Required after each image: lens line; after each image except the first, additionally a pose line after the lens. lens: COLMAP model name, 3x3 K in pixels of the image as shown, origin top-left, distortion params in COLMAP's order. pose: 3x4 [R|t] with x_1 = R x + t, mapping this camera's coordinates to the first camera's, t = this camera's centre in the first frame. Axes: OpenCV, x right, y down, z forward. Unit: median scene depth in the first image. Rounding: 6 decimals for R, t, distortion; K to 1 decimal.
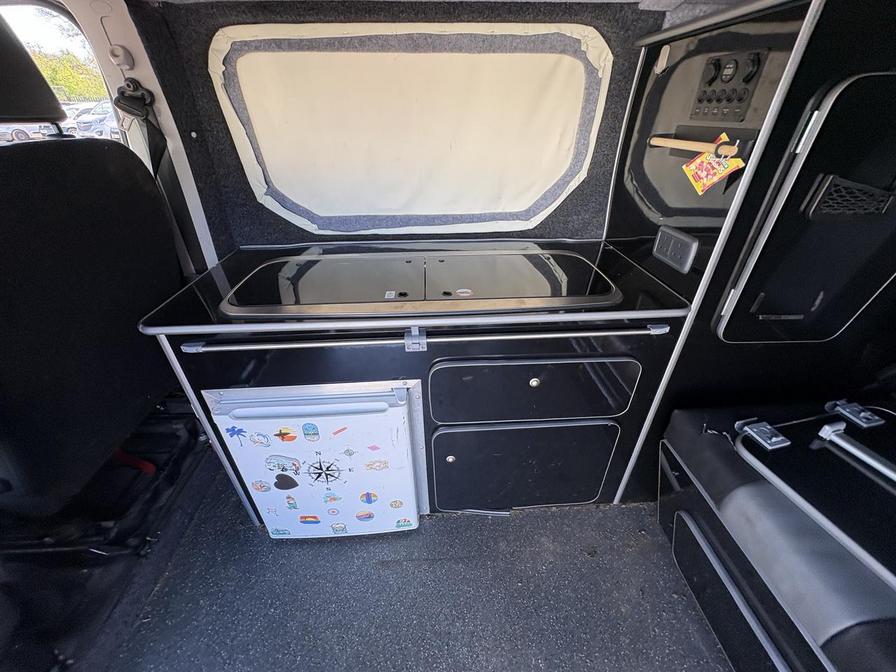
lens RADIAL K [[356.7, 0, 447.7], [0, 356.7, 335.8], [0, 0, 1]] dist [-0.000459, 0.000248]
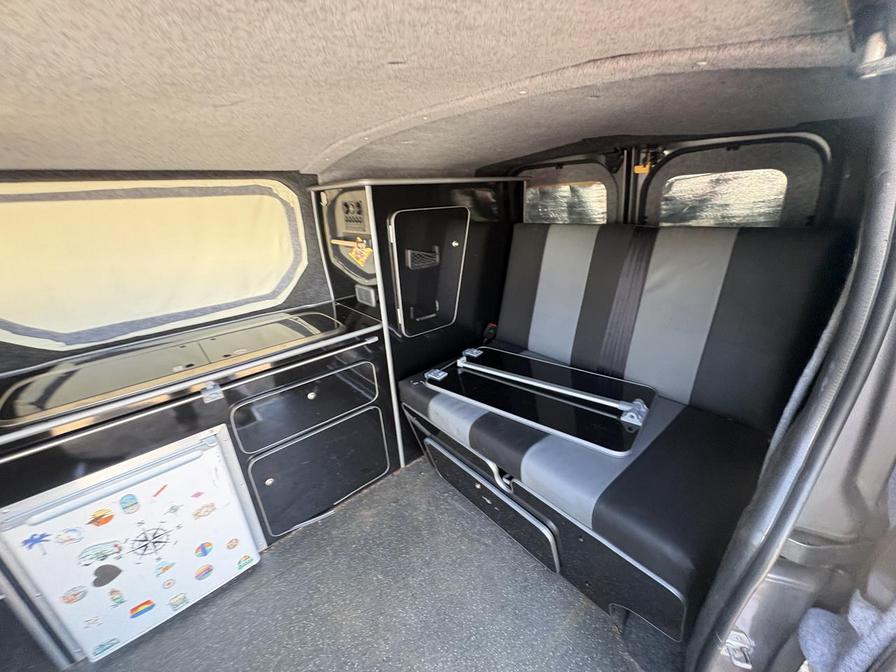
lens RADIAL K [[356.7, 0, 447.5], [0, 356.7, 338.7], [0, 0, 1]] dist [-0.000459, 0.000248]
pose [[0.789848, -0.259214, 0.555831, -0.075261], [0.362552, 0.928326, -0.082264, 0.237251], [-0.494668, 0.266494, 0.827215, -0.578213]]
